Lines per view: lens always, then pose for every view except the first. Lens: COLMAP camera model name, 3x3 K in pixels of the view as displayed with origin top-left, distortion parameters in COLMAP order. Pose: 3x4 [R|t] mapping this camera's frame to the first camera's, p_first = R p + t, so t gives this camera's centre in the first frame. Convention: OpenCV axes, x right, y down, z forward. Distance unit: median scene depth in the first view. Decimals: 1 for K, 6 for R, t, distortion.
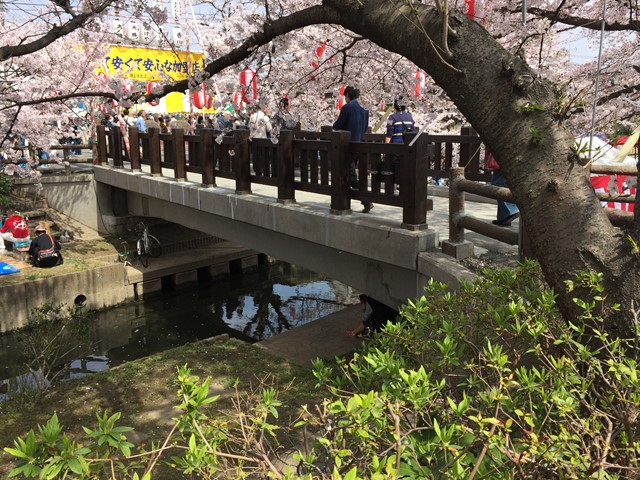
lens RADIAL K [[590.2, 0, 320.0], [0, 590.2, 240.0], [0, 0, 1]] dist [0.010138, 0.008512]
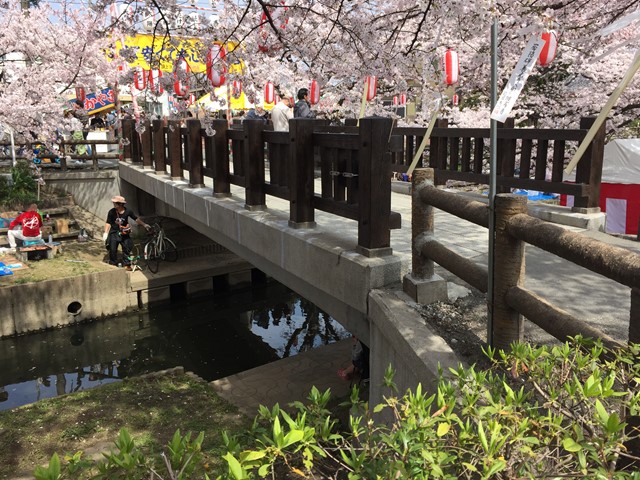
lens RADIAL K [[590.2, 0, 320.0], [0, 590.2, 240.0], [0, 0, 1]] dist [0.010138, 0.008512]
pose [[0.988933, 0.033024, -0.144638, 0.094762], [-0.033011, 0.999452, 0.002489, -0.016877], [0.144641, 0.002313, 0.989481, 0.138370]]
